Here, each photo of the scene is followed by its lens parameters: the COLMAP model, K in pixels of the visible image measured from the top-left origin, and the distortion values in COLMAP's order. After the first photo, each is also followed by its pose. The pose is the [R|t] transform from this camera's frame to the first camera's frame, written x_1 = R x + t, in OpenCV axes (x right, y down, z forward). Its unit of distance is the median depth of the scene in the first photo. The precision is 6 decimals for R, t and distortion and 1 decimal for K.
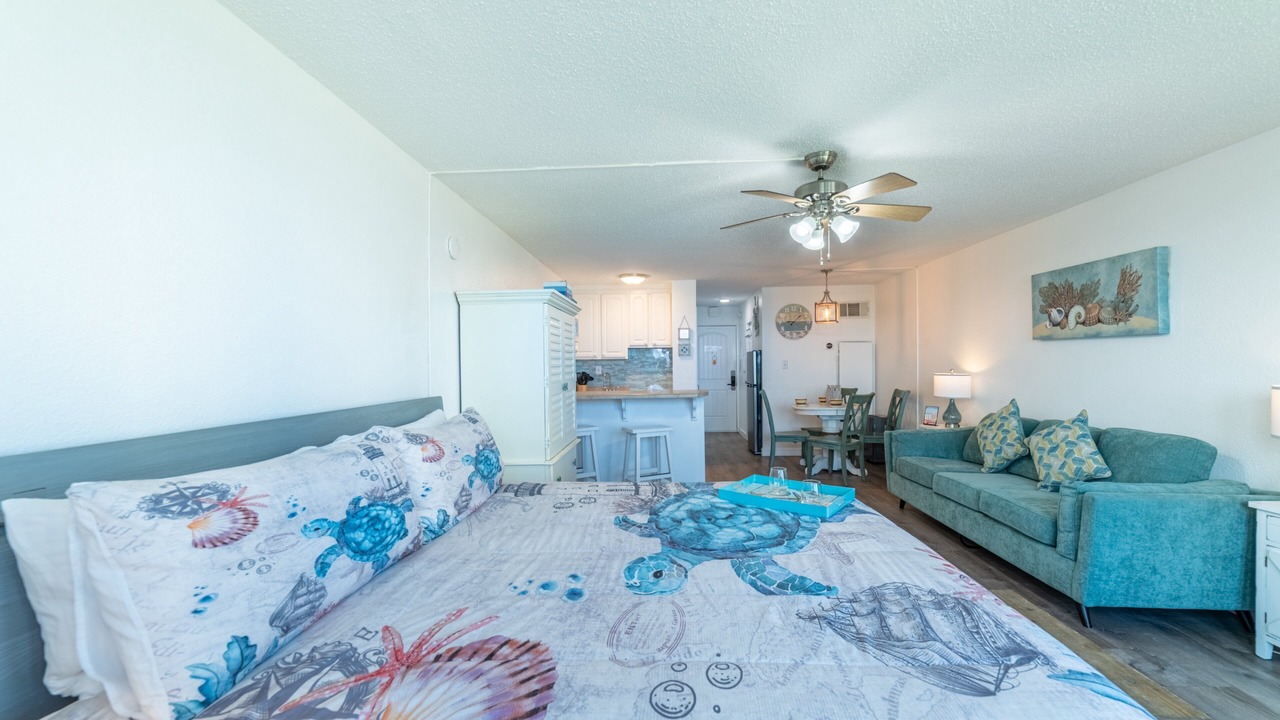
lens RADIAL K [[497.1, 0, 641.9], [0, 497.1, 367.6], [0, 0, 1]] dist [-0.019563, 0.003526]
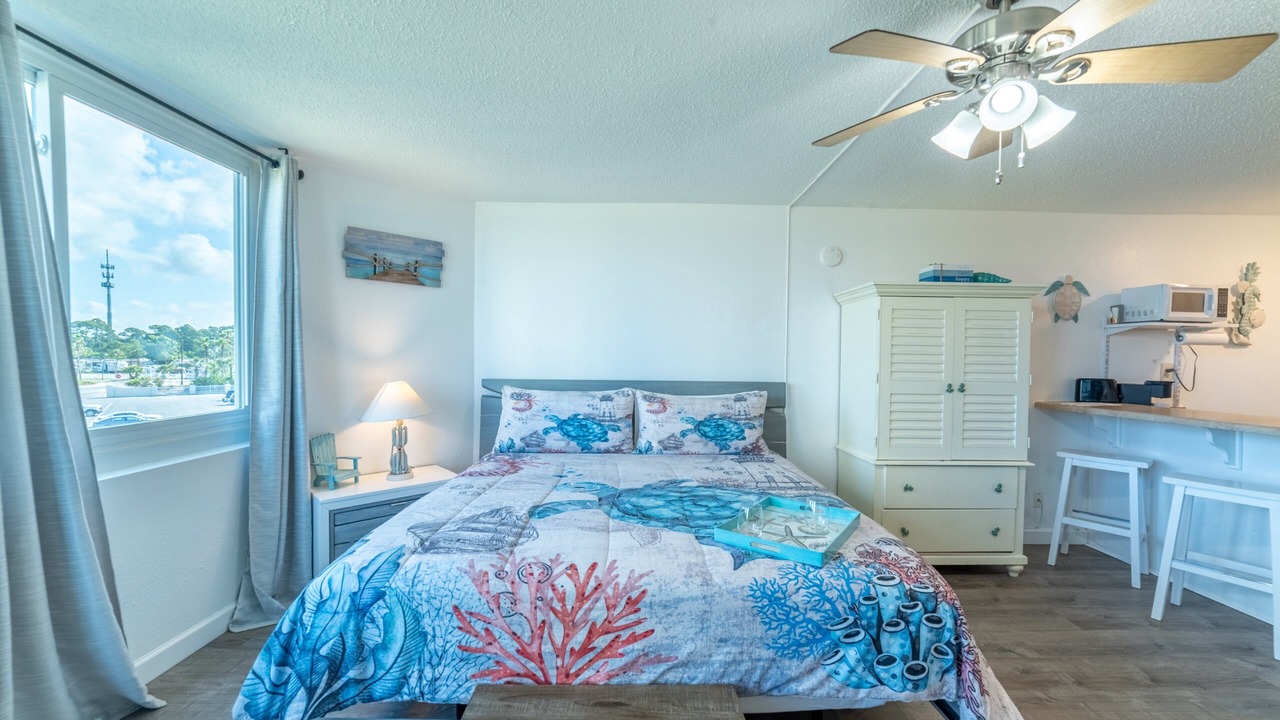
lens RADIAL K [[496.8, 0, 642.2], [0, 496.8, 369.1], [0, 0, 1]] dist [-0.025932, 0.009575]
pose [[0.054659, 0.037555, -0.997799, 0.875340], [-0.020742, 0.999120, 0.036469, -0.017555], [0.998290, 0.018703, 0.055390, 0.588060]]
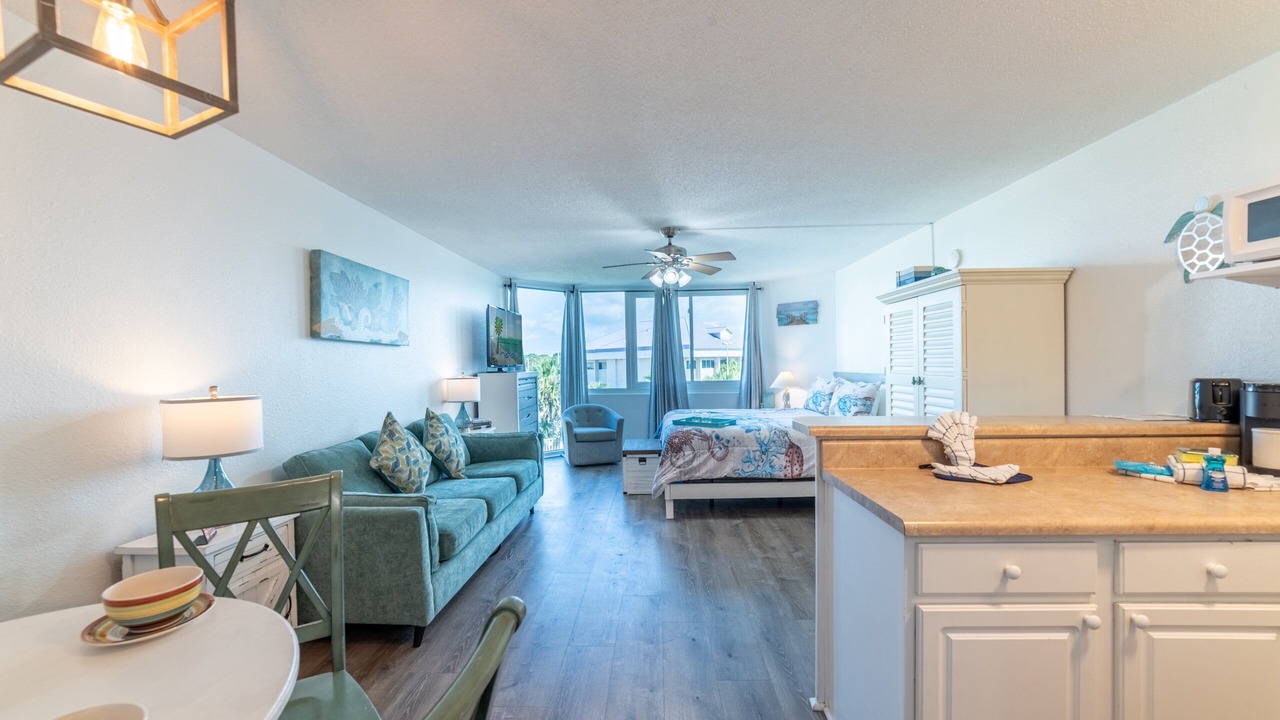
lens RADIAL K [[497.1, 0, 641.9], [0, 497.1, 367.6], [0, 0, 1]] dist [-0.019563, 0.003526]
pose [[-0.999448, 0.025606, -0.021171, 0.491435], [0.025207, 0.999503, 0.018939, -0.020895], [0.021645, 0.018395, -0.999596, 2.569597]]
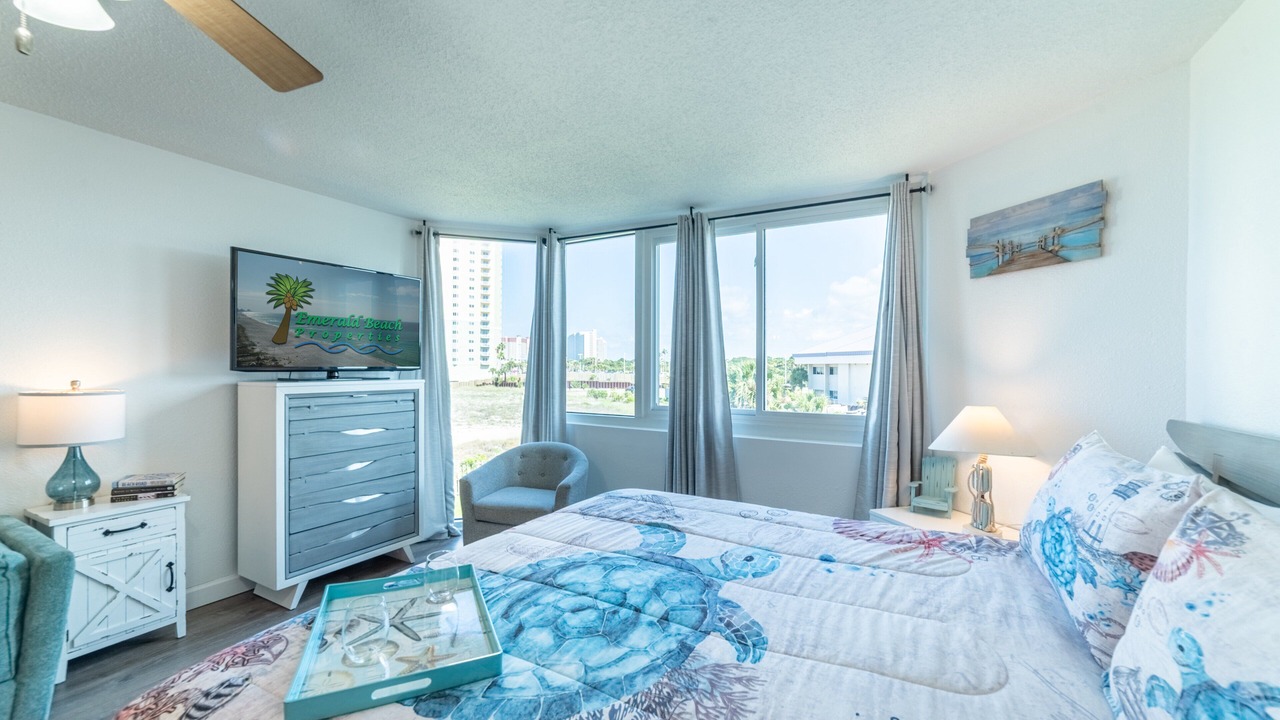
lens RADIAL K [[496.8, 0, 642.2], [0, 496.8, 369.1], [0, 0, 1]] dist [-0.025932, 0.009575]
pose [[-0.901919, 0.000244, 0.431904, -0.121642], [0.004833, 0.999943, 0.009529, -0.009243], [-0.431877, 0.010682, -0.901869, 1.110707]]
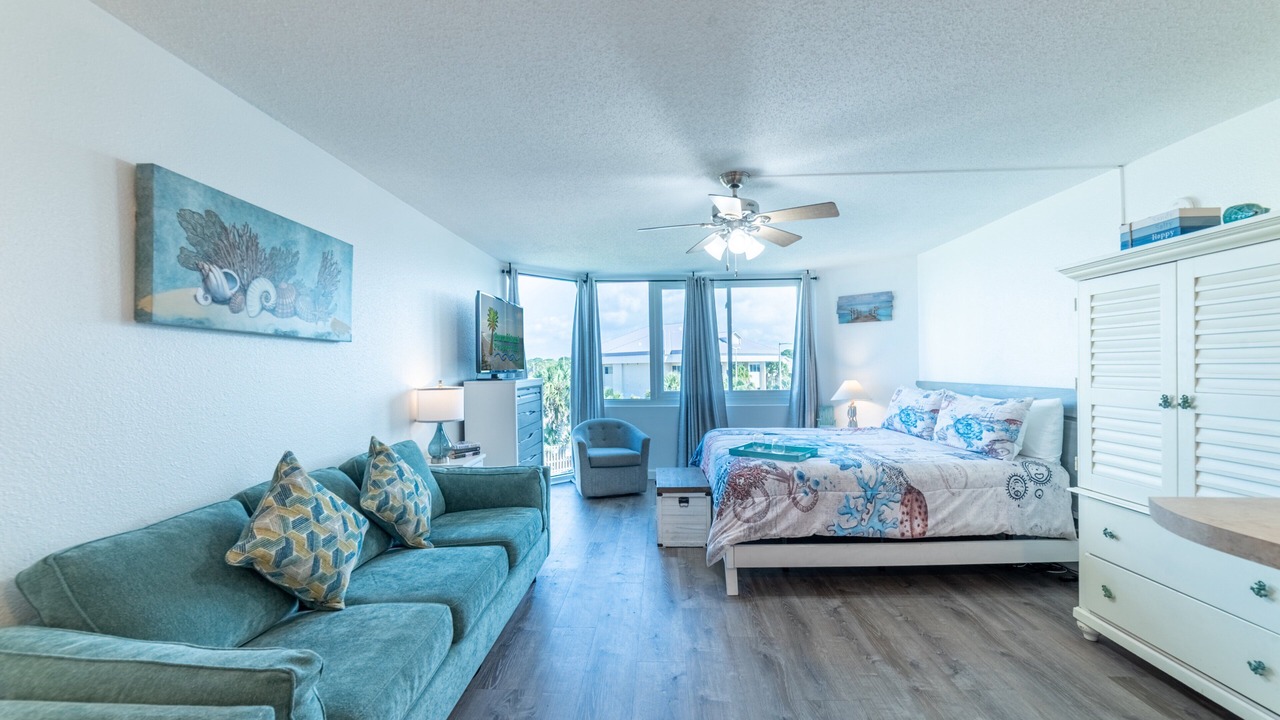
lens RADIAL K [[496.8, 0, 642.2], [0, 496.8, 369.1], [0, 0, 1]] dist [-0.025932, 0.009575]
pose [[-0.999722, 0.020531, -0.011552, 0.582164], [0.020391, 0.999719, 0.012119, -0.021340], [0.011798, 0.011880, -0.999860, 2.076952]]
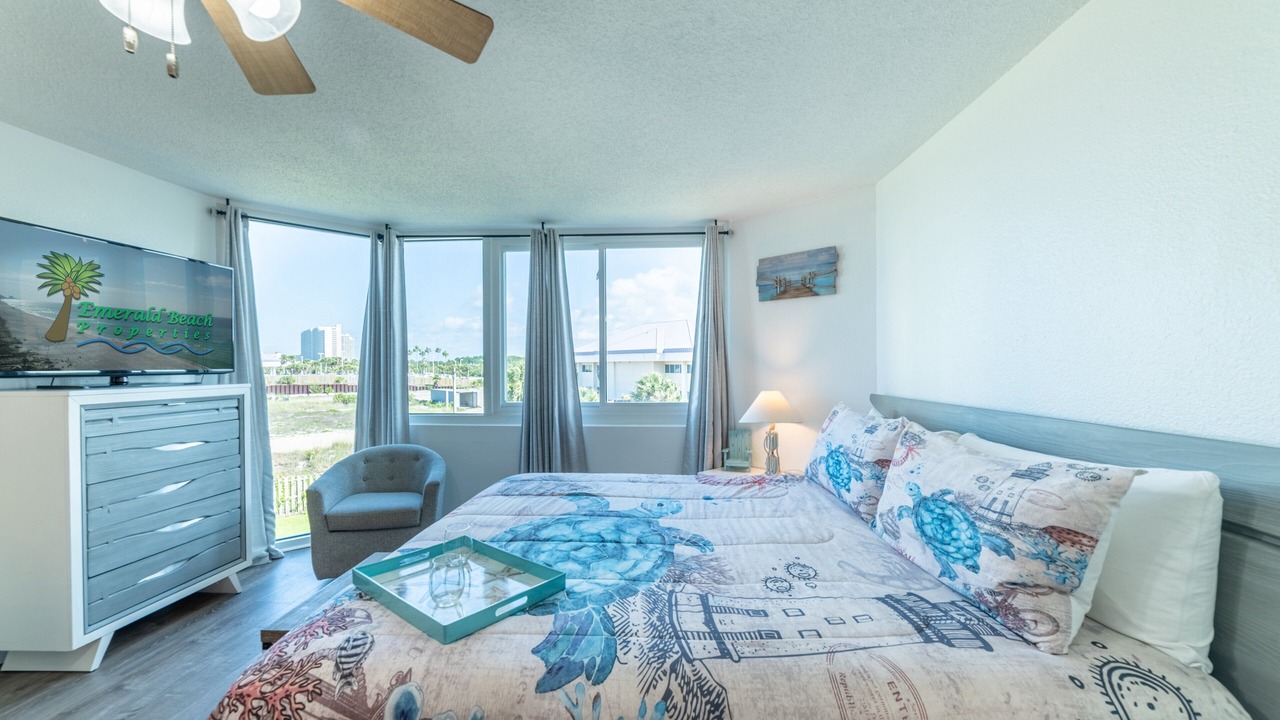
lens RADIAL K [[497.1, 0, 641.9], [0, 497.1, 367.6], [0, 0, 1]] dist [-0.019563, 0.003526]
pose [[-0.999877, 0.011867, -0.010255, 0.053246], [0.011740, 0.999855, 0.012323, -0.011756], [0.010400, 0.012201, -0.999871, 1.333494]]
